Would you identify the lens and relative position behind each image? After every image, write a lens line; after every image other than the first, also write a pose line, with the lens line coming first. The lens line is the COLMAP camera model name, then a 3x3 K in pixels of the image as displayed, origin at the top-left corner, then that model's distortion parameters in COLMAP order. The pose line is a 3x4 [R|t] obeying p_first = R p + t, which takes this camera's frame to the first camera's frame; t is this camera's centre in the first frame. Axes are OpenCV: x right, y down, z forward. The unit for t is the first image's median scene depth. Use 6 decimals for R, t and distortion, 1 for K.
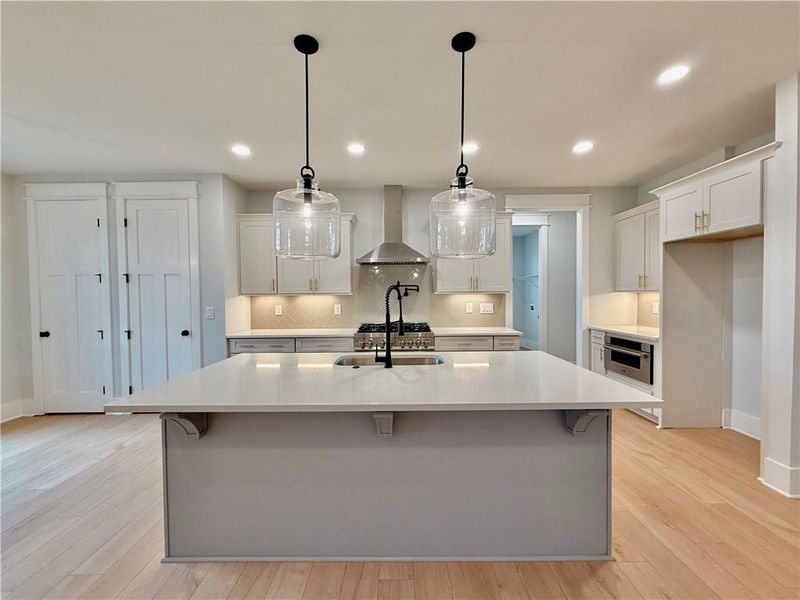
lens RADIAL K [[342.4, 0, 400.0], [0, 342.4, 300.0], [0, 0, 1]] dist [0.000173, 0.000232]
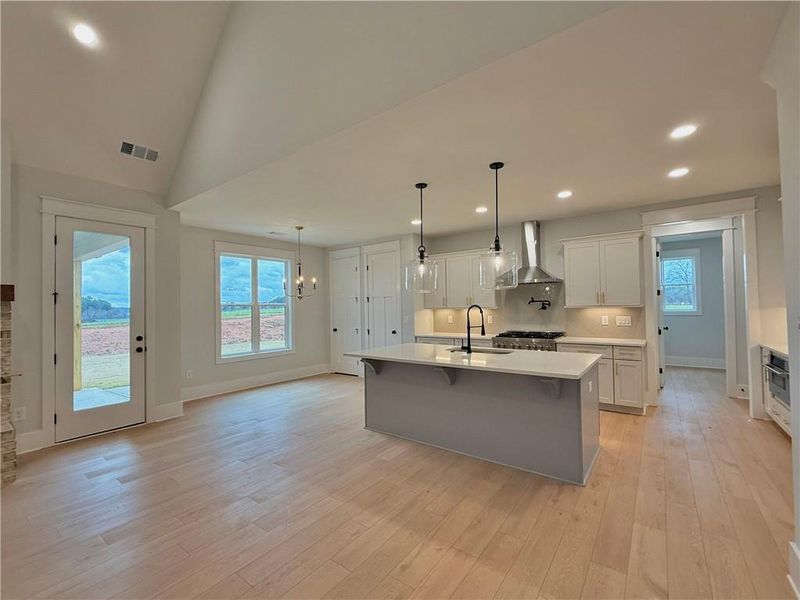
lens RADIAL K [[352.5, 0, 404.3], [0, 352.5, 299.1], [0, 0, 1]] dist [-0.001521, -0.000050]
pose [[0.806419, -0.017013, -0.591099, 0.415155], [-0.002207, 0.999493, -0.031778, -0.008850], [0.591340, 0.026931, 0.805973, -0.339796]]
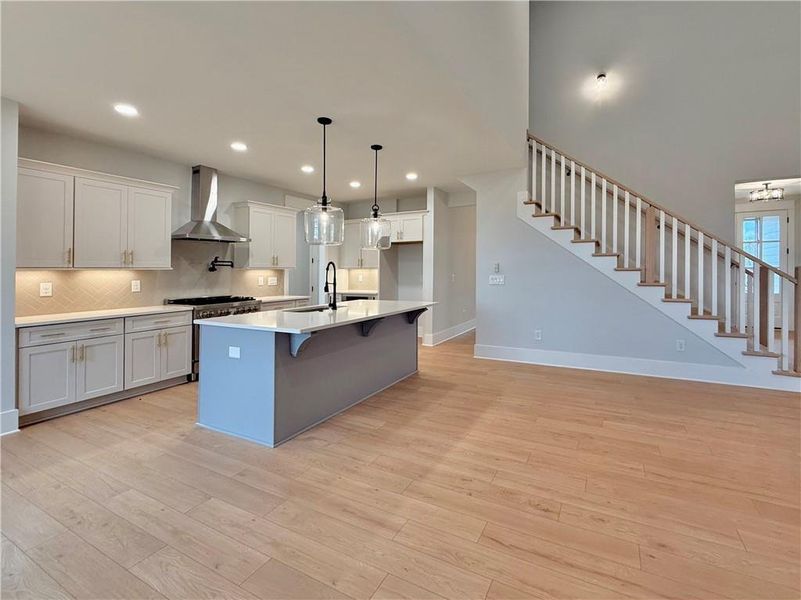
lens RADIAL K [[353.4, 0, 434.7], [0, 353.4, 286.5], [0, 0, 1]] dist [-0.018847, -0.000042]
pose [[0.436793, -0.036221, 0.898832, -0.772433], [0.021739, 0.999322, 0.029707, 0.021666], [-0.899299, 0.006564, 0.437284, -0.124331]]
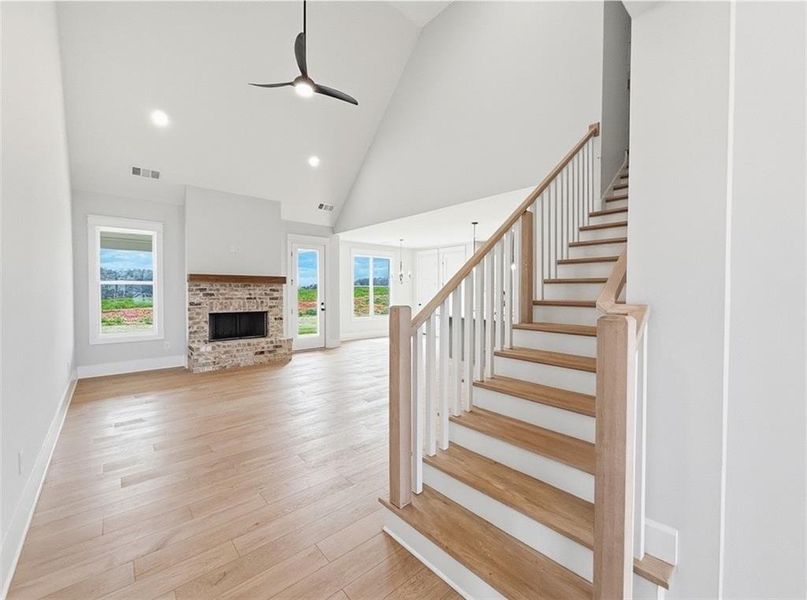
lens RADIAL K [[333.2, 0, 399.7], [0, 333.2, 297.2], [0, 0, 1]] dist [-0.000605, 0.000080]
pose [[0.651749, 0.022681, -0.758096, 0.921115], [-0.021159, 0.999707, 0.011719, 0.009139], [0.758140, 0.008403, 0.652038, -0.907806]]
